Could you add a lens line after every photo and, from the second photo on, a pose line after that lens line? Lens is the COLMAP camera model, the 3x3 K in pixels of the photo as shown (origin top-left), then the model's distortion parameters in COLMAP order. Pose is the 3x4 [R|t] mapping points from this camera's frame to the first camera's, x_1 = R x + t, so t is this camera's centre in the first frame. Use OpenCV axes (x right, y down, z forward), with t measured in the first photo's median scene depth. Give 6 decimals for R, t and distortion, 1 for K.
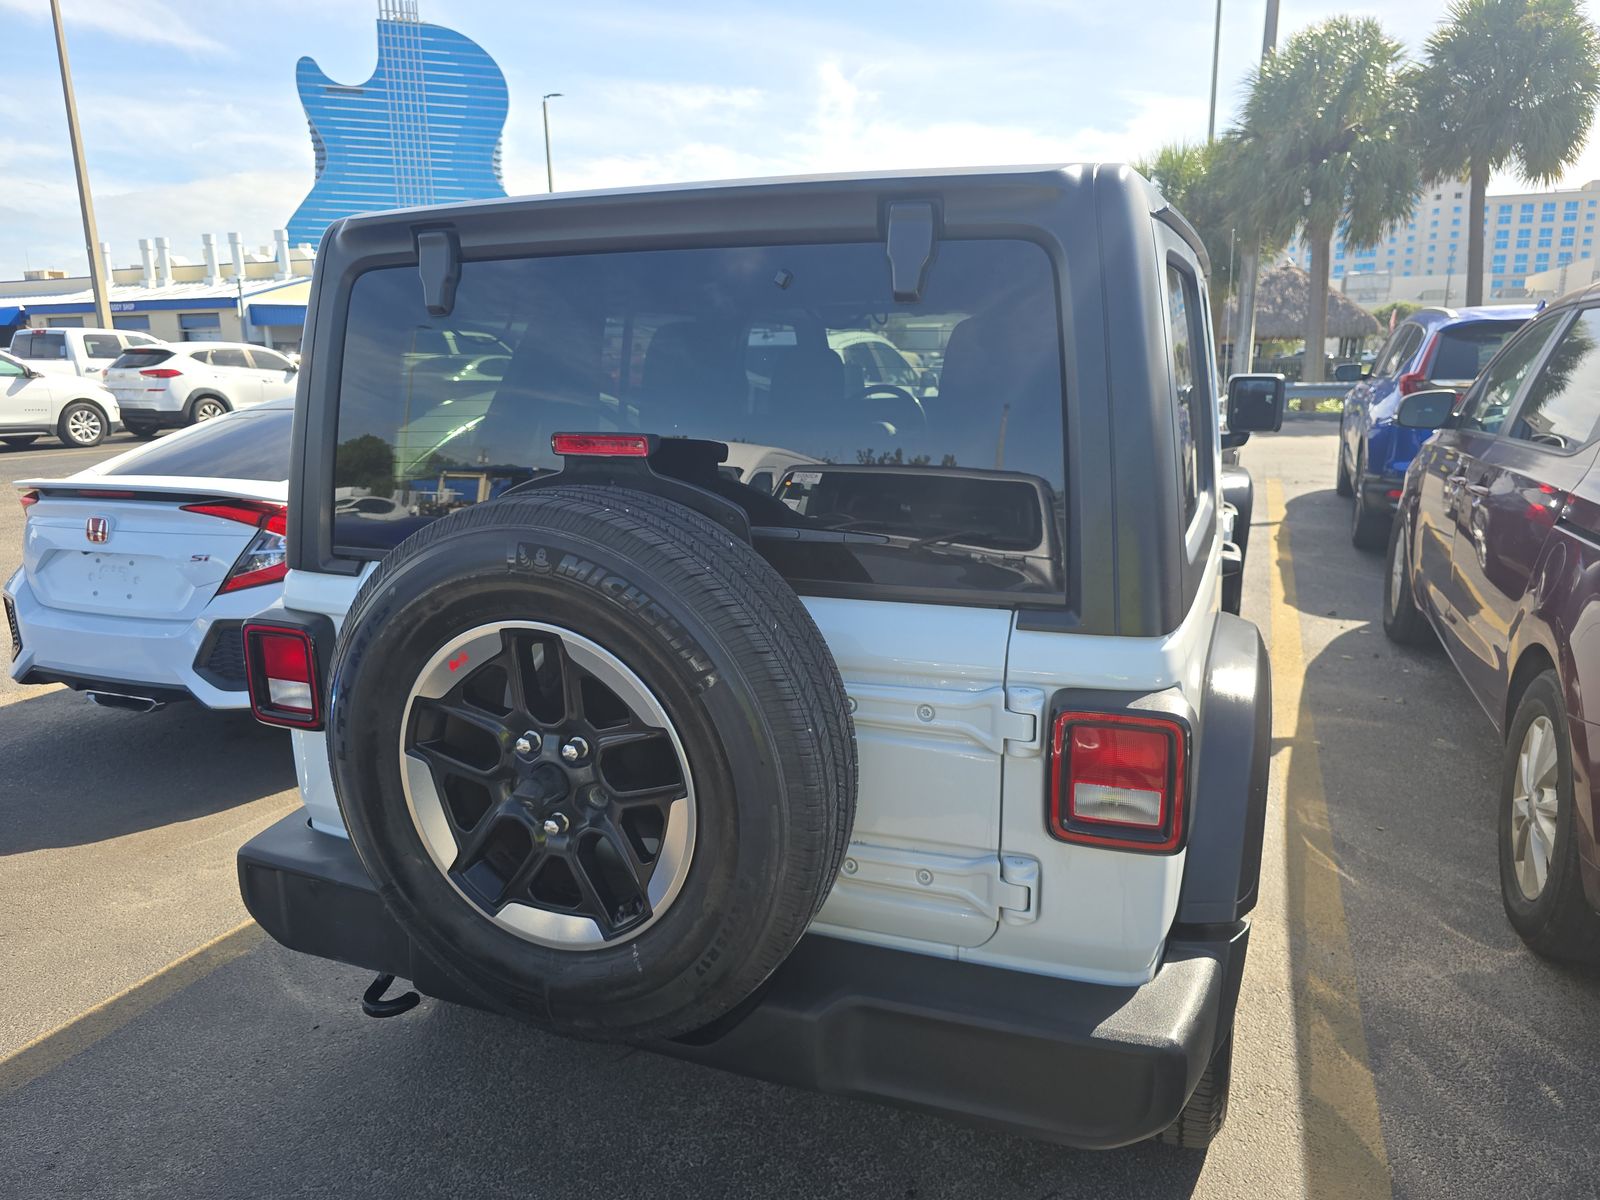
lens RADIAL K [[1152.8, 0, 760.1], [0, 1152.8, 602.6], [0, 0, 1]] dist [0.053003, -0.064397]
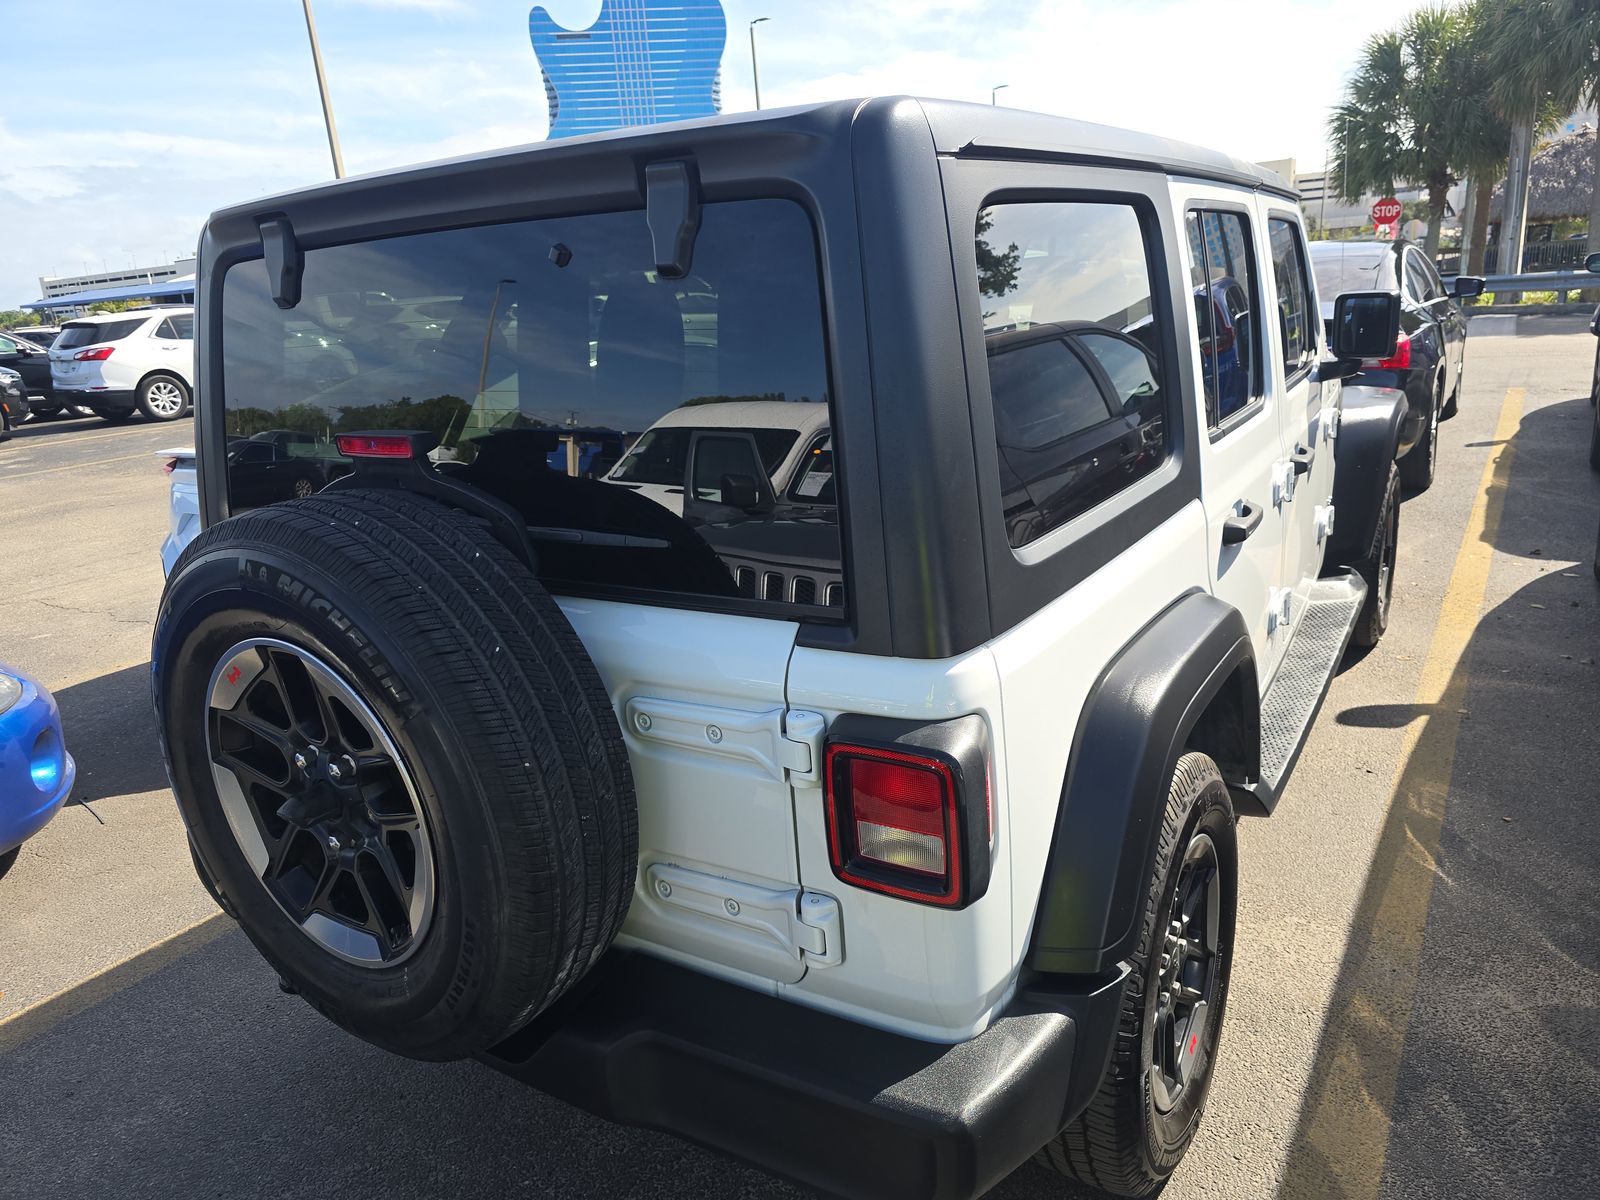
lens RADIAL K [[1121.2, 0, 800.0], [0, 1121.2, 600.0], [0, 0, 1]] dist [0.057328, -0.060716]
pose [[0.976996, 0.000832, -0.213256, 0.265598], [0.015048, 0.997231, 0.072833, -0.048490], [0.212726, -0.074367, 0.974278, 0.109183]]
